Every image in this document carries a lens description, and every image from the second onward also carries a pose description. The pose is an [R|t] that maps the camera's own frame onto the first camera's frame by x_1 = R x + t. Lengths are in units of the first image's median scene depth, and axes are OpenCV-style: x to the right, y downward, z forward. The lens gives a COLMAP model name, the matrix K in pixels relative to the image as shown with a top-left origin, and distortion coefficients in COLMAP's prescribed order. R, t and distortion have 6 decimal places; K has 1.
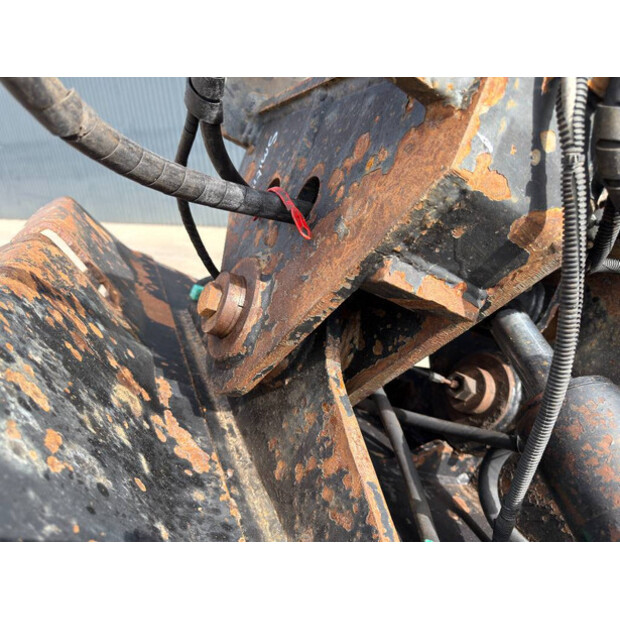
lens RADIAL K [[450.4, 0, 300.2], [0, 450.4, 312.8], [0, 0, 1]] dist [0.003429, -0.027472]
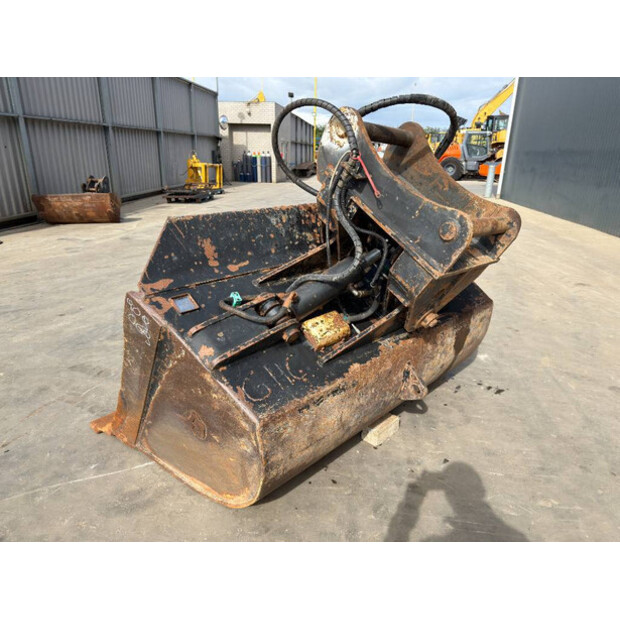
lens RADIAL K [[436.4, 0, 310.0], [0, 436.4, 310.0], [0, 0, 1]] dist [0.136466, -0.220586]
pose [[0.407494, 0.384785, -0.828184, 4.534148], [-0.386597, 0.894309, 0.225289, -0.192071], [0.827340, 0.228369, 0.513182, -1.422310]]
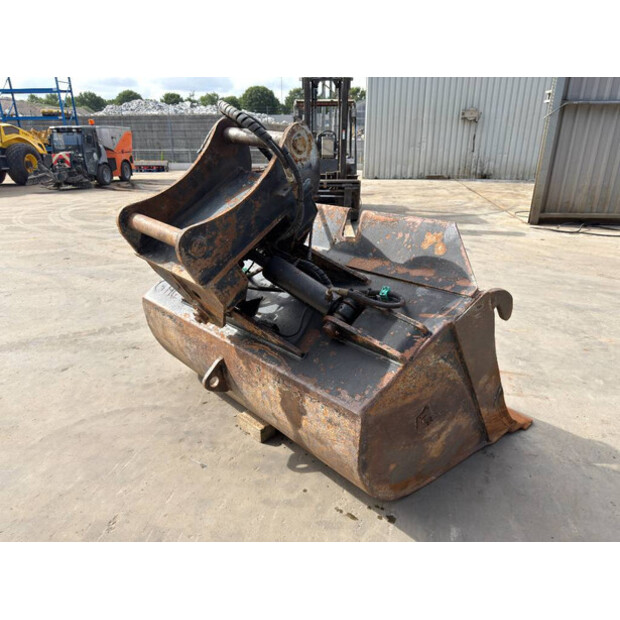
lens RADIAL K [[450.4, 0, 300.2], [0, 450.4, 312.8], [0, 0, 1]] dist [0.003429, -0.027472]
pose [[-0.935368, 0.206769, -0.286938, 1.558704], [-0.052944, 0.720299, 0.691640, -3.195719], [0.349691, 0.662130, -0.662798, 5.942341]]
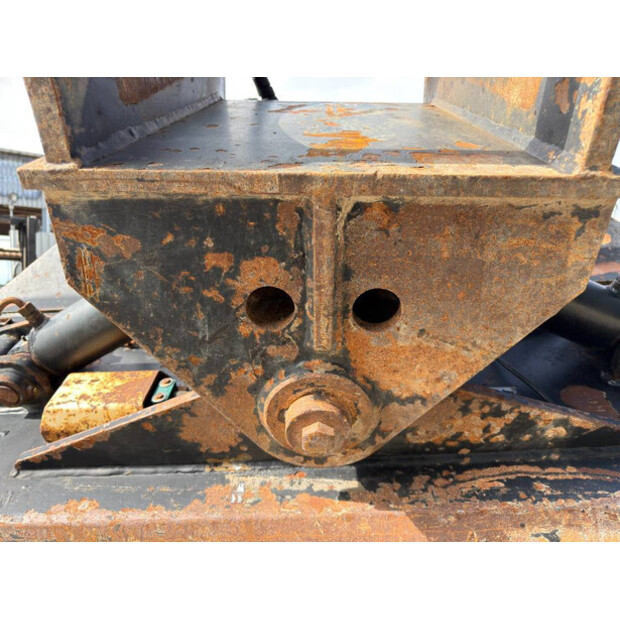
lens RADIAL K [[436.4, 0, 310.0], [0, 436.4, 310.0], [0, 0, 1]] dist [0.136466, -0.220586]
pose [[-0.414574, 0.082284, -0.906288, 2.336106], [-0.272679, 0.938911, 0.209981, -0.126115], [0.868202, 0.334179, -0.366811, 2.486936]]
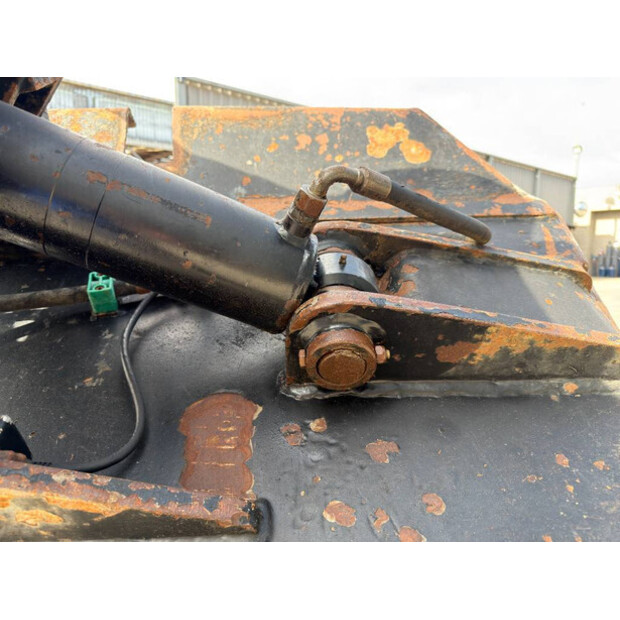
lens RADIAL K [[436.4, 0, 310.0], [0, 436.4, 310.0], [0, 0, 1]] dist [0.136466, -0.220586]
pose [[-0.364112, 0.185038, -0.912789, 0.963228], [-0.313866, 0.898358, 0.307313, -0.331659], [0.876876, 0.398390, -0.269025, 3.344179]]
